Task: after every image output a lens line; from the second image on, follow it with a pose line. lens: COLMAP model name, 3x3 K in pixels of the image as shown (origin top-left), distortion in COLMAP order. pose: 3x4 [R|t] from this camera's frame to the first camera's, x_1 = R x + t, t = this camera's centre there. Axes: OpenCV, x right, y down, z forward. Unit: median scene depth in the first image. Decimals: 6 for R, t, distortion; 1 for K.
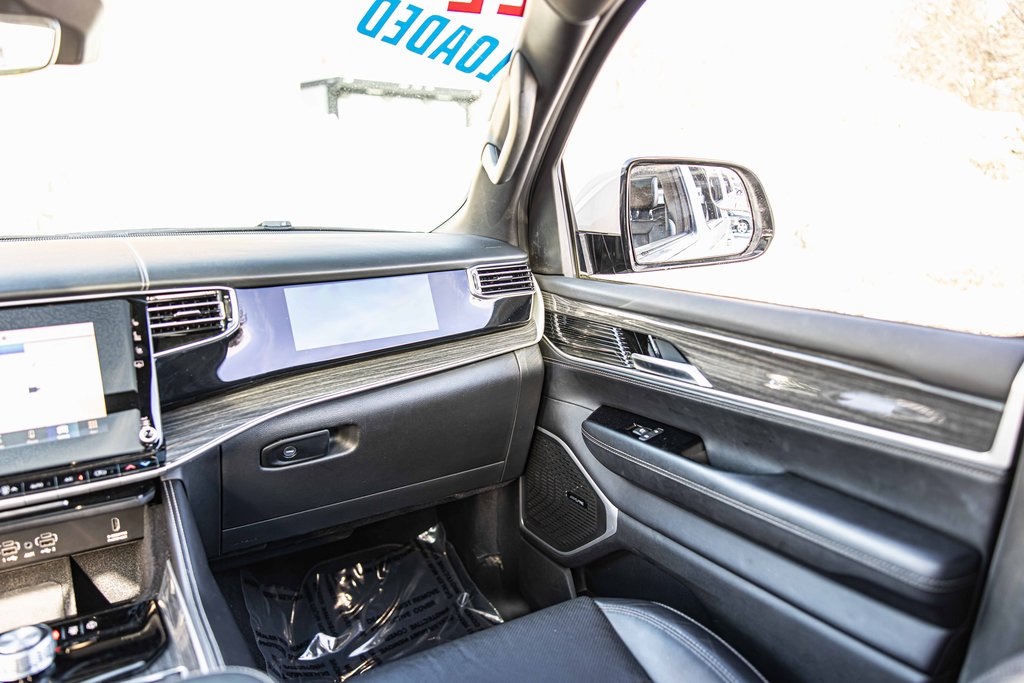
lens RADIAL K [[831.1, 0, 532.3], [0, 831.1, 340.0], [0, 0, 1]] dist [-0.003255, -0.001354]
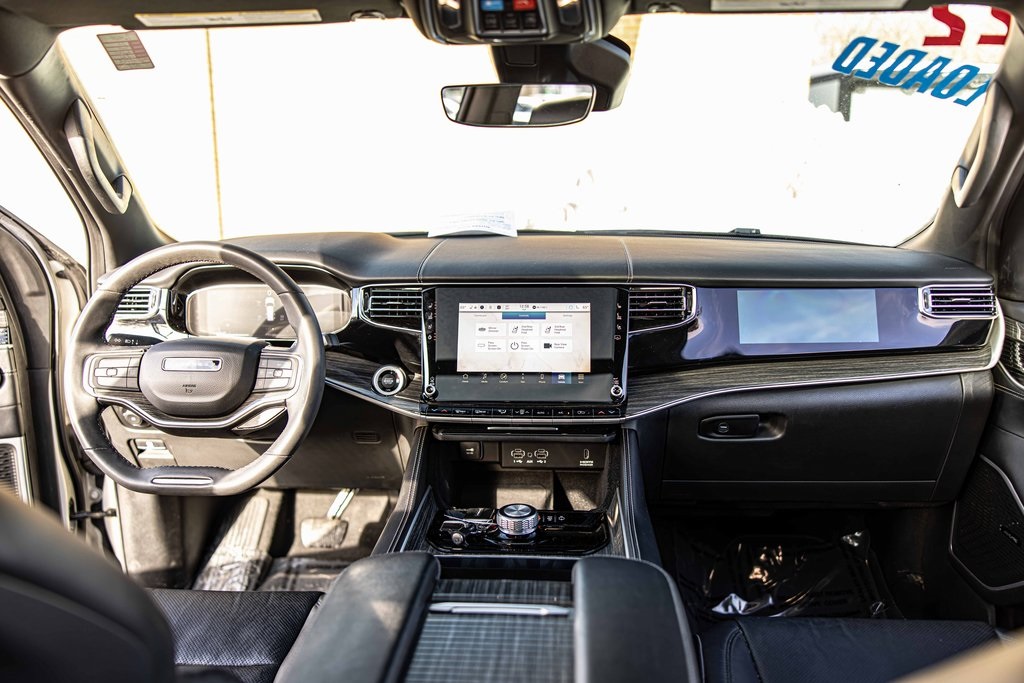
lens RADIAL K [[813.6, 0, 513.0], [0, 813.6, 326.6], [0, 0, 1]] dist [0.001399, -0.002229]
pose [[0.826202, 0.121206, -0.550182, 0.077736], [-0.126247, 0.991579, 0.028864, -0.003533], [0.549047, 0.045611, 0.834546, -0.135468]]
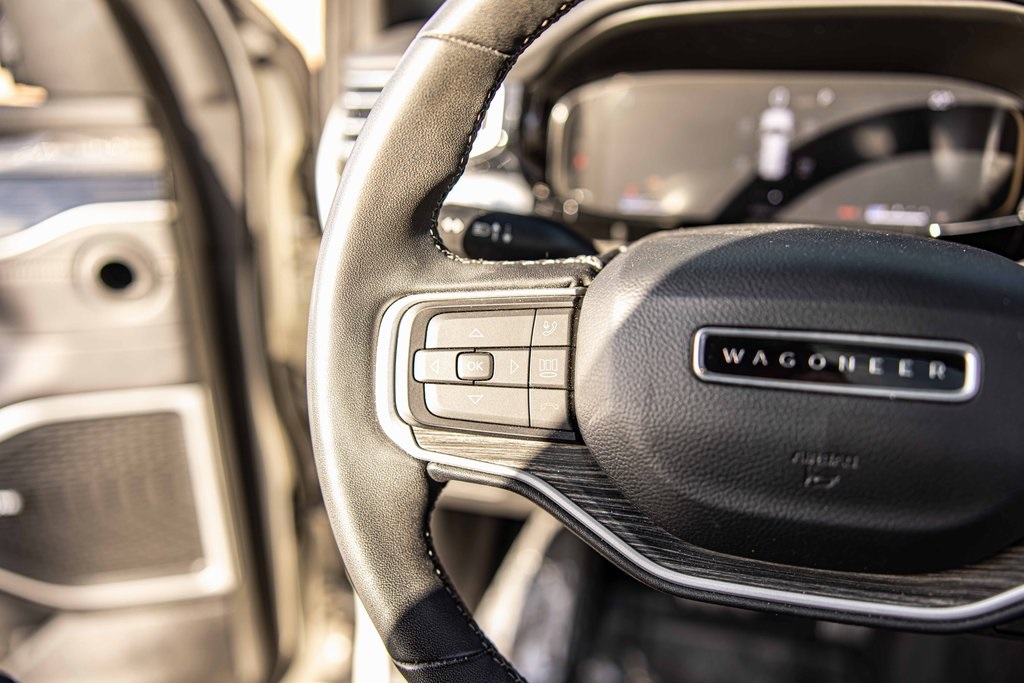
lens RADIAL K [[831.1, 0, 532.3], [0, 831.1, 340.0], [0, 0, 1]] dist [-0.003255, -0.001354]
pose [[0.706154, 0.272465, -0.653536, -0.590940], [-0.143852, 0.958954, 0.244362, 0.057930], [0.693291, -0.078545, 0.716364, 0.203615]]
